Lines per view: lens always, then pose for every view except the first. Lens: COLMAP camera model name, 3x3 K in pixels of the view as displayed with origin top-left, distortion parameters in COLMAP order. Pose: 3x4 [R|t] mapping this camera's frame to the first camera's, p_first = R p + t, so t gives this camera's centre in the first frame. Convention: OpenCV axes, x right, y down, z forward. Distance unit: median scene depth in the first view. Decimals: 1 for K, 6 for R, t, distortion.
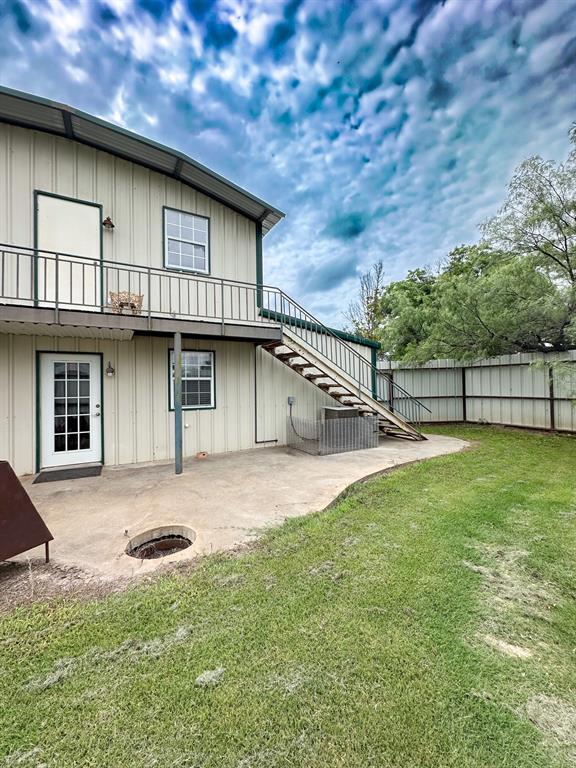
lens RADIAL K [[310.2, 0, 287.7], [0, 310.2, 387.6], [0, 0, 1]] dist [0.023435, -0.000022]
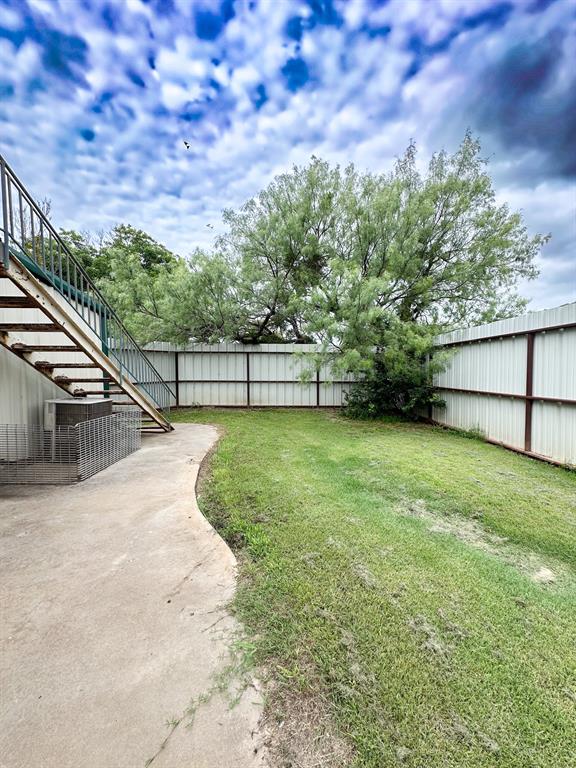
lens RADIAL K [[309.4, 0, 288.0], [0, 309.4, 384.0], [0, 0, 1]] dist [-0.000422, -0.000187]
pose [[0.467069, -0.023677, 0.883904, -0.182575], [-0.002905, 0.999595, 0.028312, 0.010524], [-0.884216, -0.015792, 0.466811, 0.299218]]
